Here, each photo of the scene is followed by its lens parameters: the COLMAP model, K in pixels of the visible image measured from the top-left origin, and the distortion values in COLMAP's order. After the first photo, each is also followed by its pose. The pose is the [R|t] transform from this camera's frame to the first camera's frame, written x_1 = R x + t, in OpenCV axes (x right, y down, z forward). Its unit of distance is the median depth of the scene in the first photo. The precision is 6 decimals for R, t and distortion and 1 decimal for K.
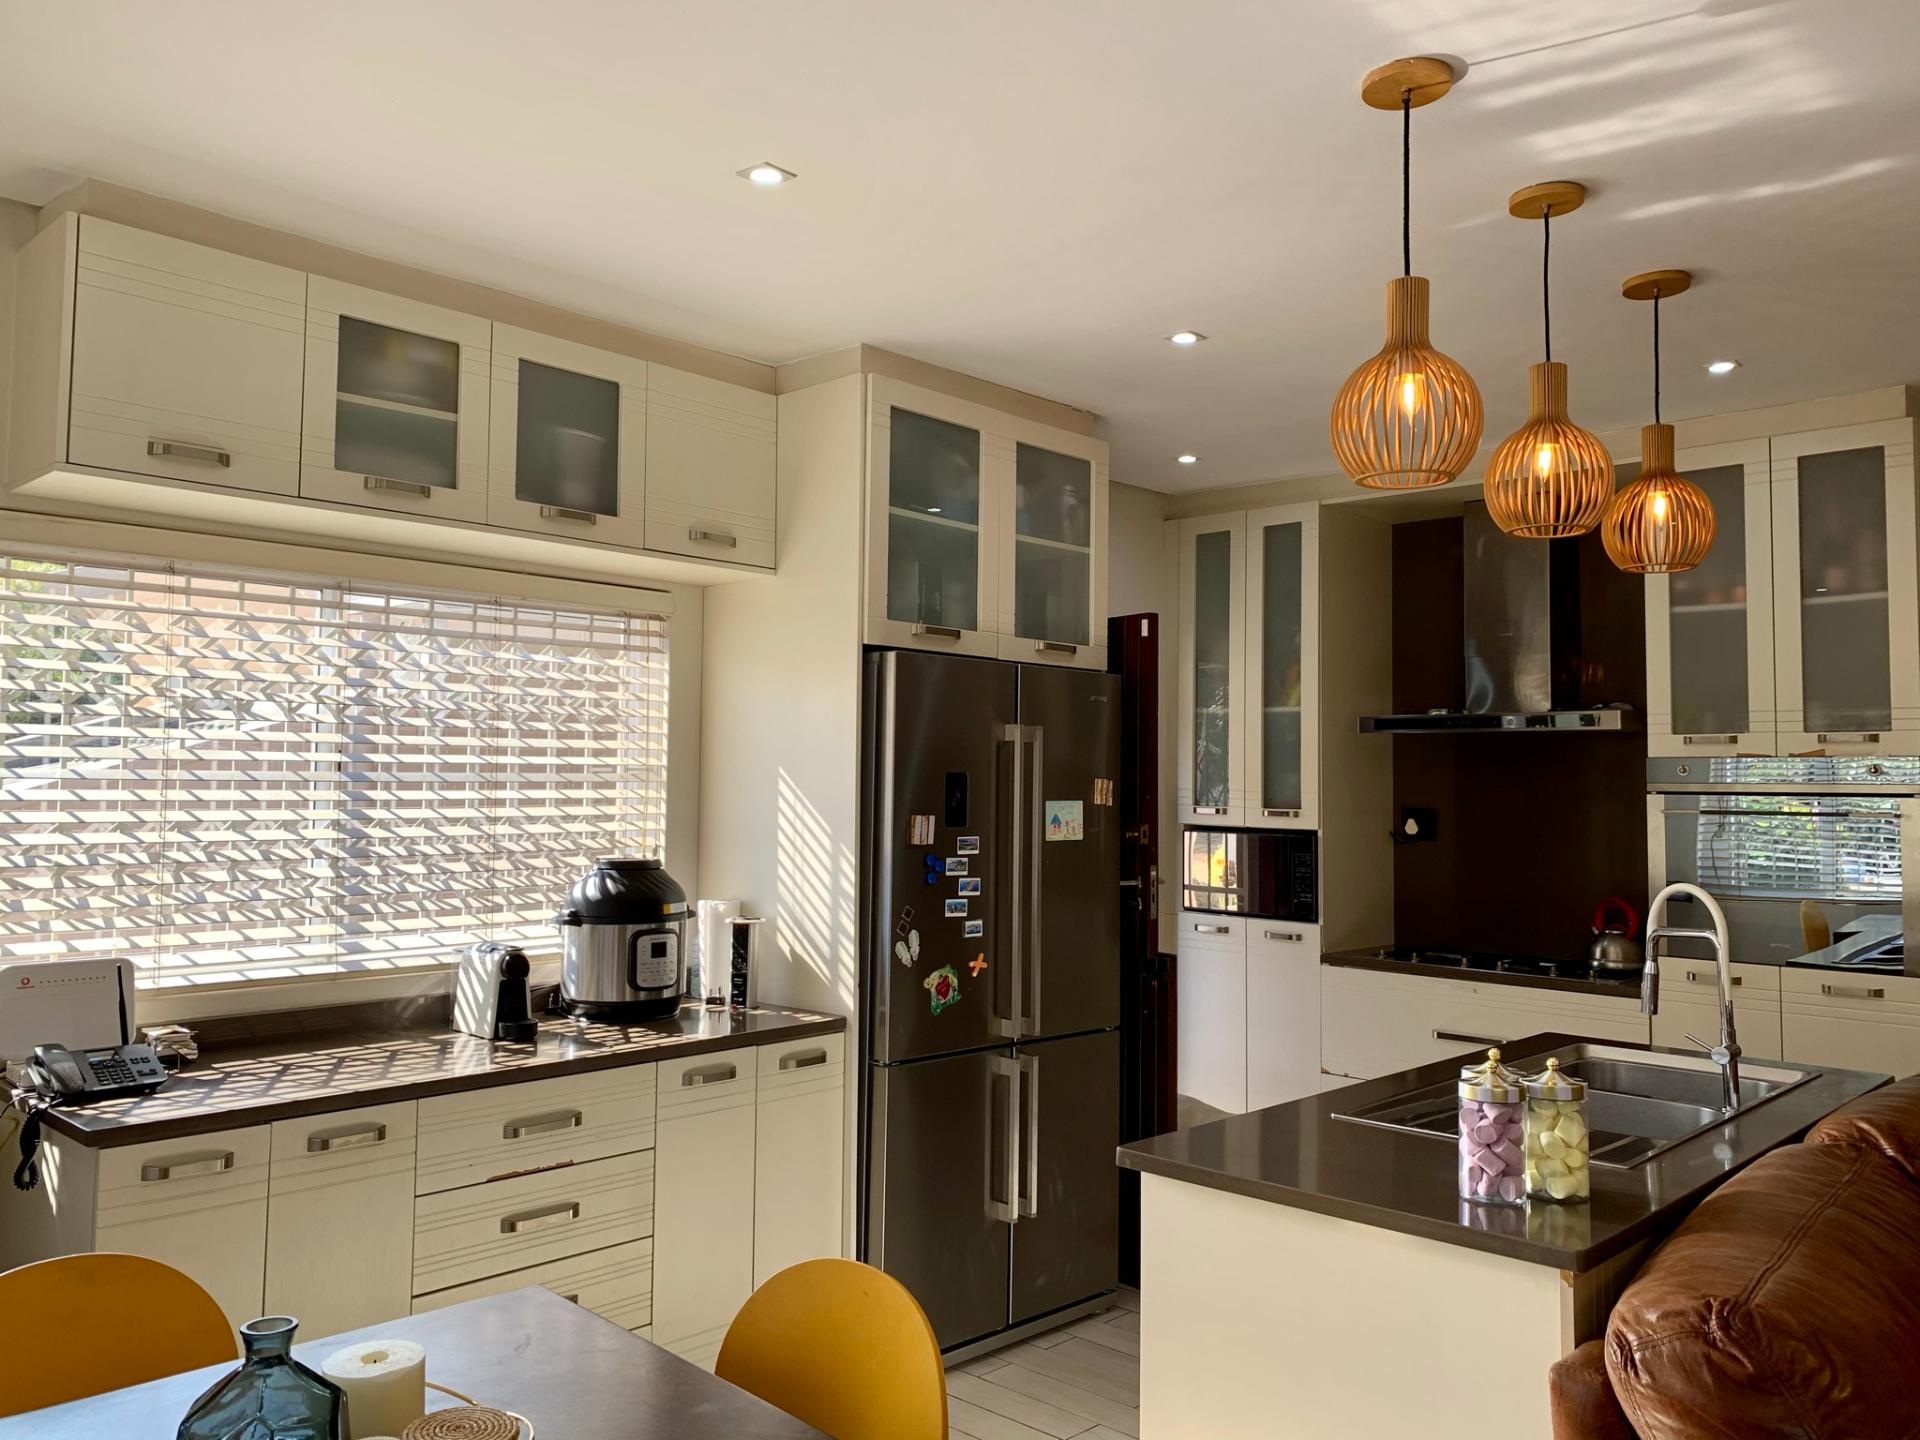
lens RADIAL K [[1471.8, 0, 953.4], [0, 1471.8, 707.4], [0, 0, 1]] dist [0.020637, -0.012743]
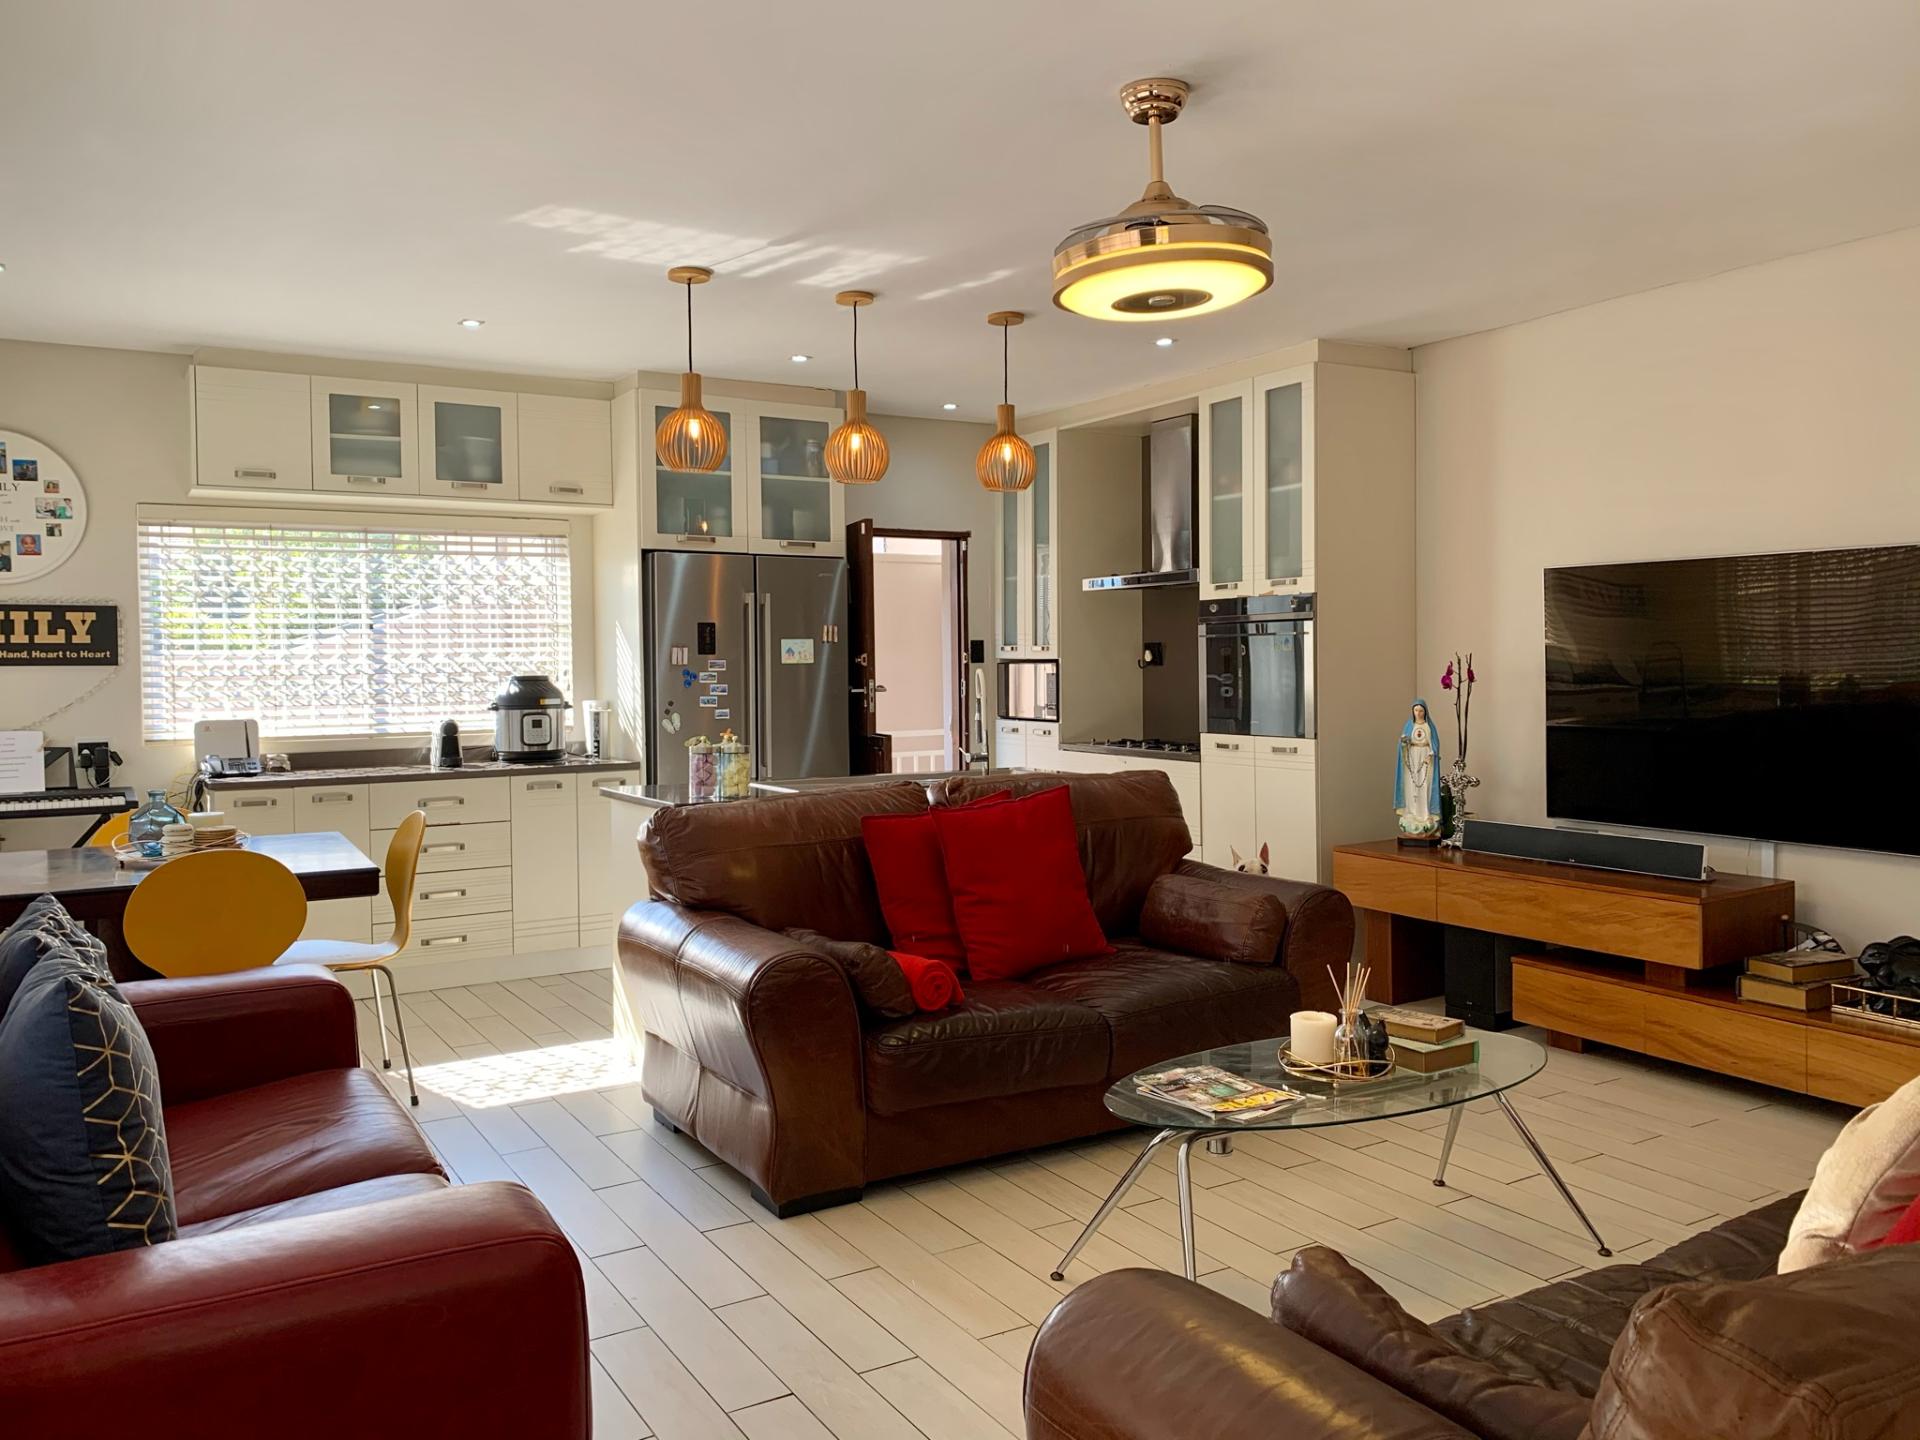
lens RADIAL K [[1471.8, 0, 961.4], [0, 1471.8, 720.7], [0, 0, 1]] dist [0.020637, -0.012743]
pose [[0.964263, -0.007555, -0.264841, 0.772909], [0.033356, 0.995102, 0.093059, 0.009120], [0.262841, -0.098567, 0.959791, -0.596419]]
